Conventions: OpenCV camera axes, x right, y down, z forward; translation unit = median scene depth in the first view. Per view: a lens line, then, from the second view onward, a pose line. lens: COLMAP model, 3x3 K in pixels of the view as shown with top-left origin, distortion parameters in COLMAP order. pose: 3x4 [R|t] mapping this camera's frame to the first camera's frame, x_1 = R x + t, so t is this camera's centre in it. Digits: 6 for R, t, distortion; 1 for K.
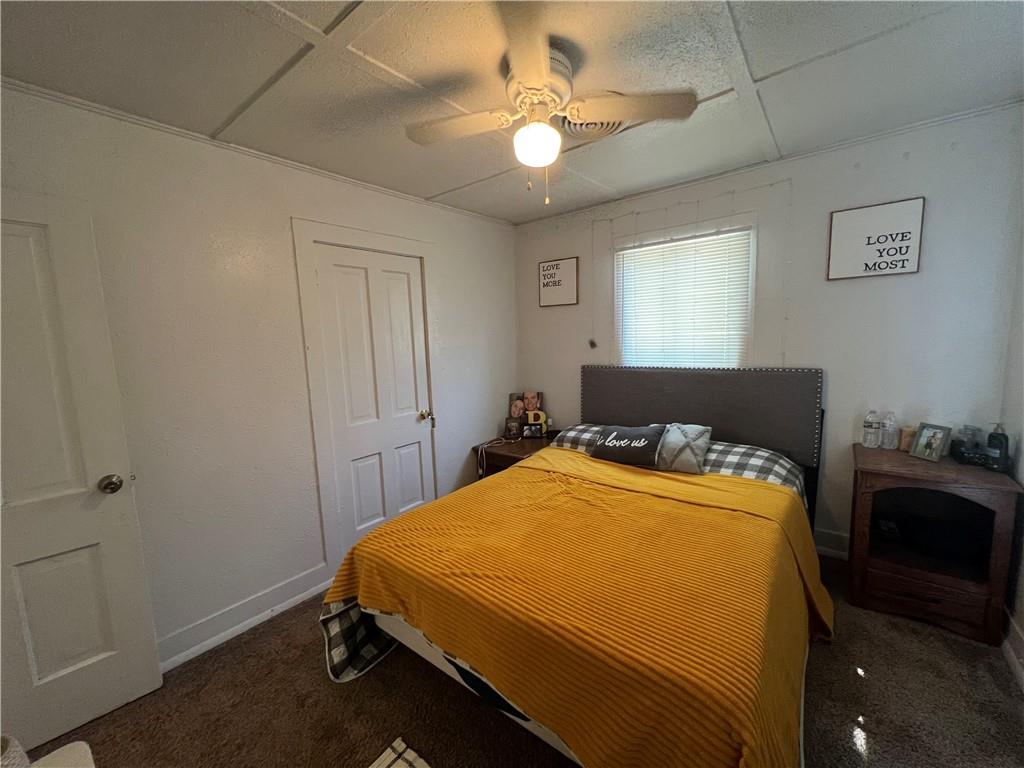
lens RADIAL K [[409.1, 0, 511.2], [0, 409.1, 384.3], [0, 0, 1]] dist [-0.001419, 0.000747]
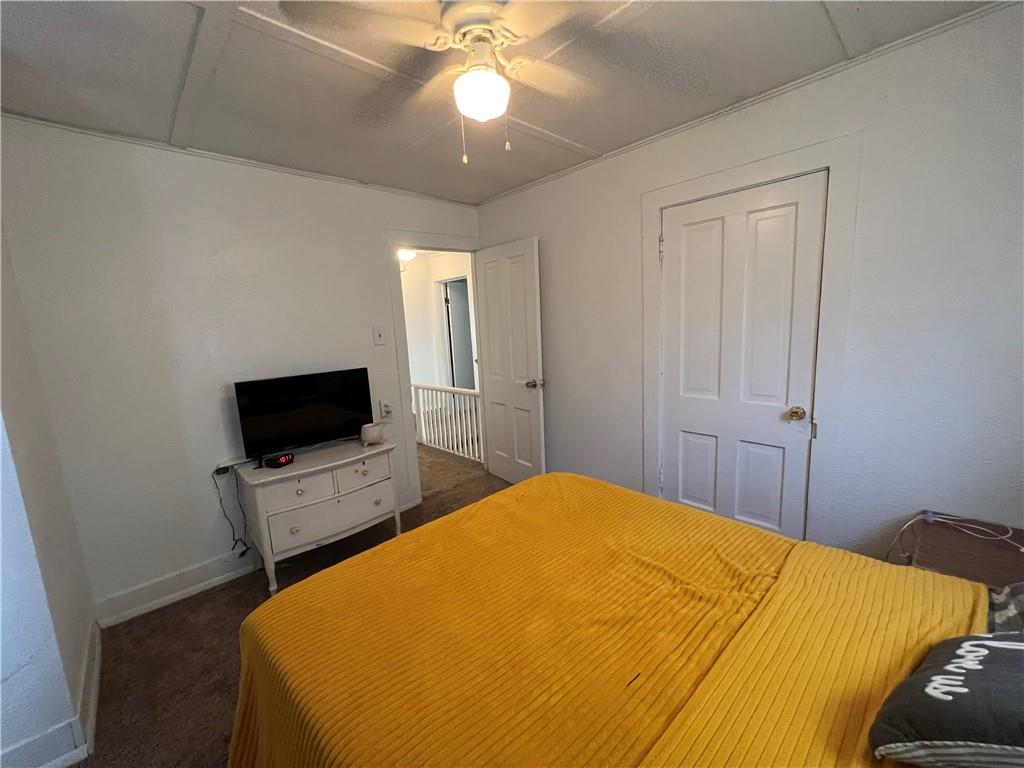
lens RADIAL K [[409.1, 0, 511.2], [0, 409.1, 384.3], [0, 0, 1]] dist [-0.001419, 0.000747]
pose [[-0.168875, 0.199341, -0.965269, 0.558362], [-0.061428, 0.975302, 0.212160, -0.095227], [0.983721, 0.095123, -0.152459, 0.686263]]
